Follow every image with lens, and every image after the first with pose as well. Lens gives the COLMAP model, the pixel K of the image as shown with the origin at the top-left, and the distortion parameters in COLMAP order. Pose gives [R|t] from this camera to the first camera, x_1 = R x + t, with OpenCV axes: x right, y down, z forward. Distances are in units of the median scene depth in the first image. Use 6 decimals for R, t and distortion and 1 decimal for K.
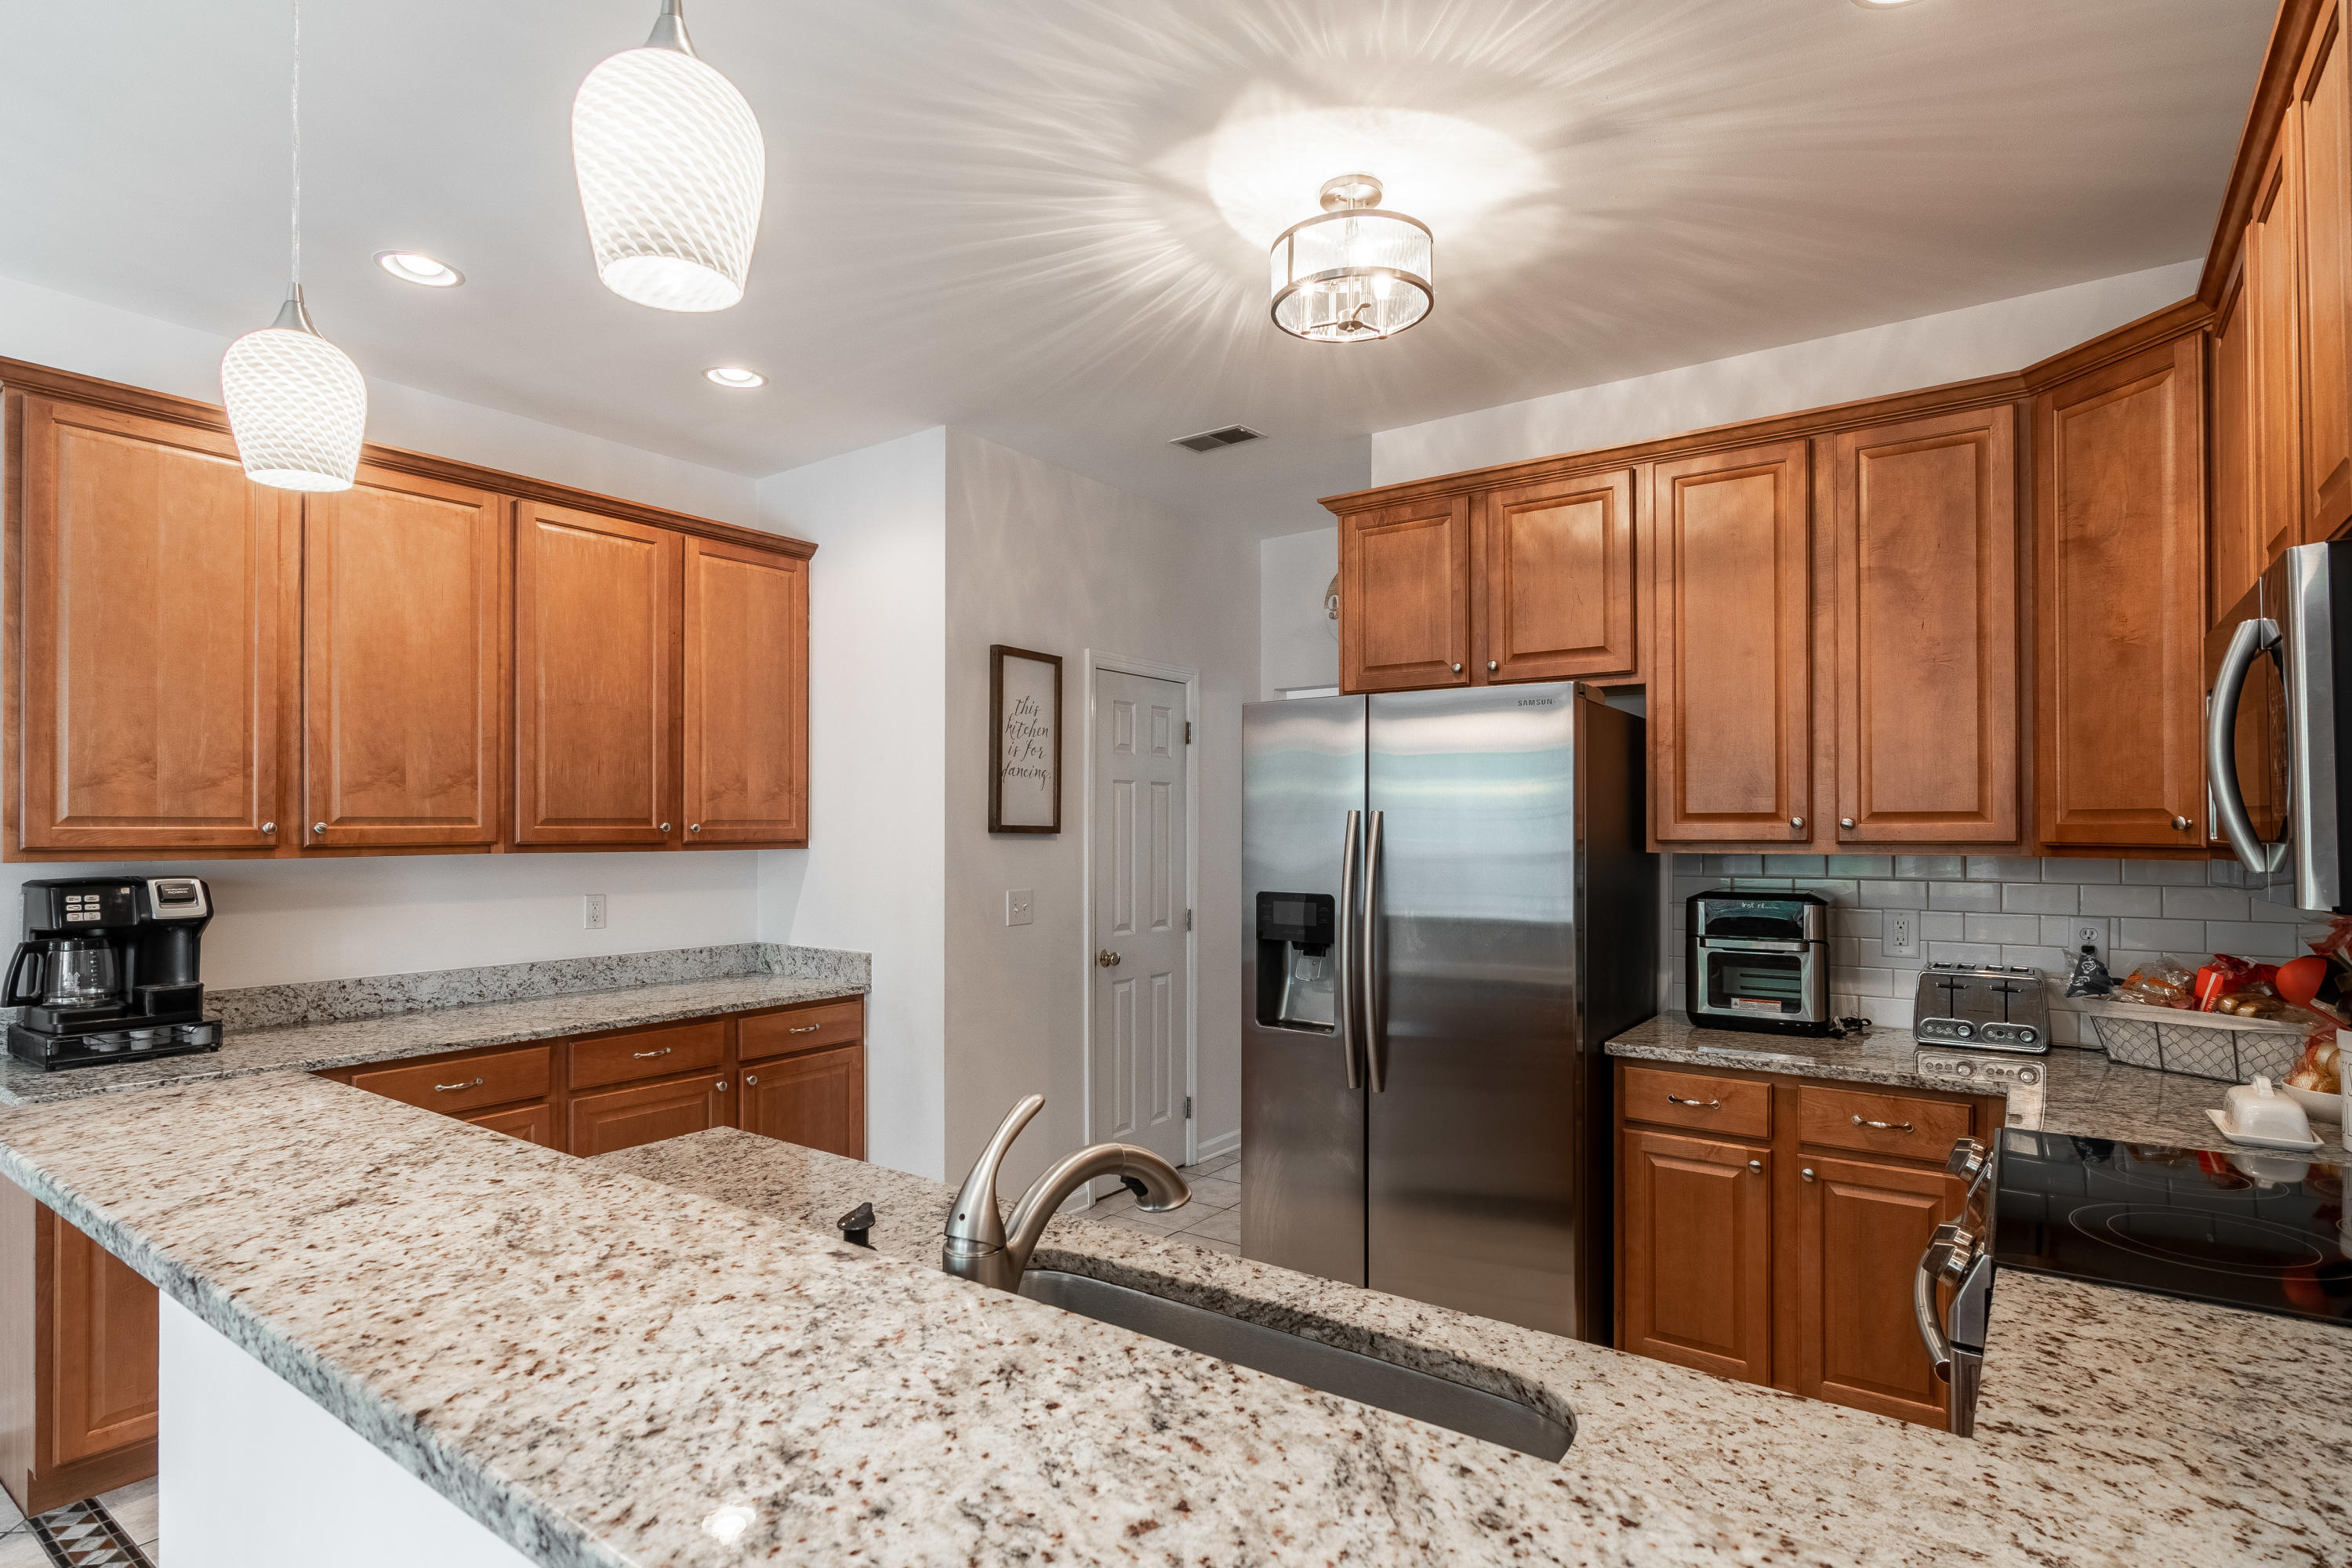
lens RADIAL K [[1211.2, 0, 1159.4], [0, 1211.2, 794.5], [0, 0, 1]] dist [-0.003225, 0.001668]
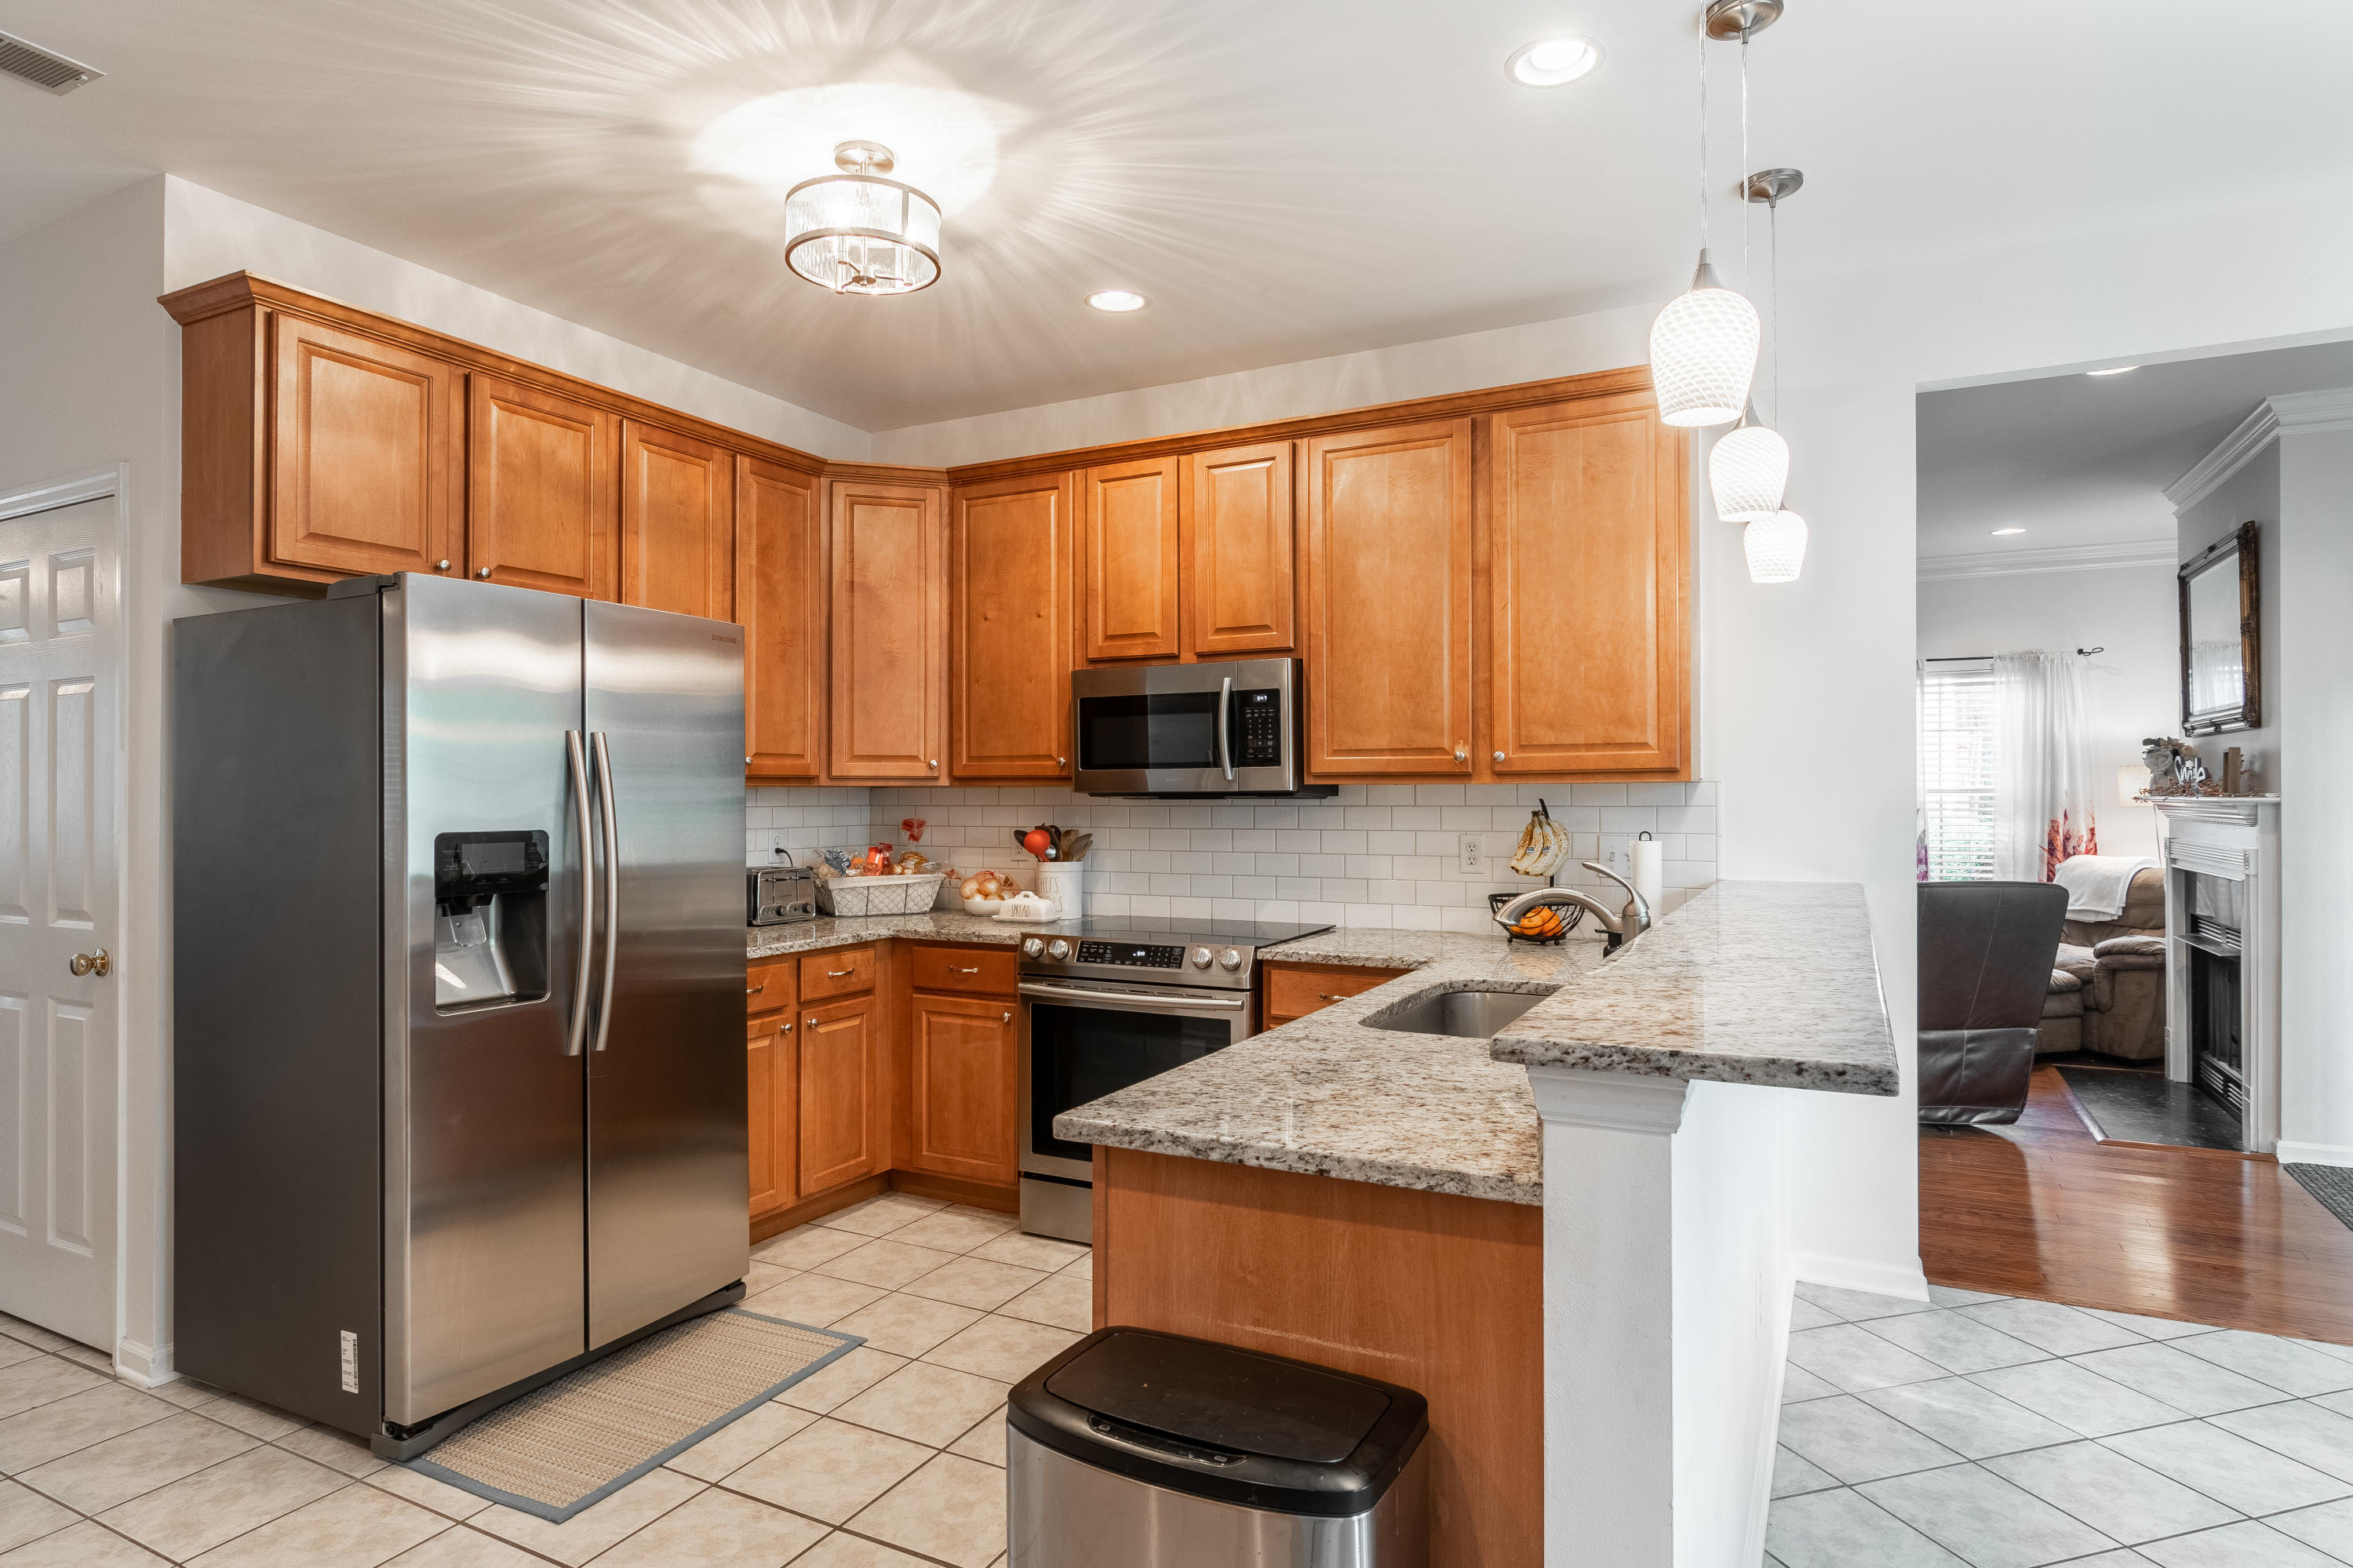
lens RADIAL K [[1297.3, 0, 1181.4], [0, 1297.3, 787.8], [0, 0, 1]] dist [-0.002492, 0.001003]
pose [[-0.164913, 0.009749, 0.986260, -0.676057], [-0.013212, 0.999840, -0.012092, 0.048827], [-0.986220, -0.015025, -0.164757, 0.600945]]
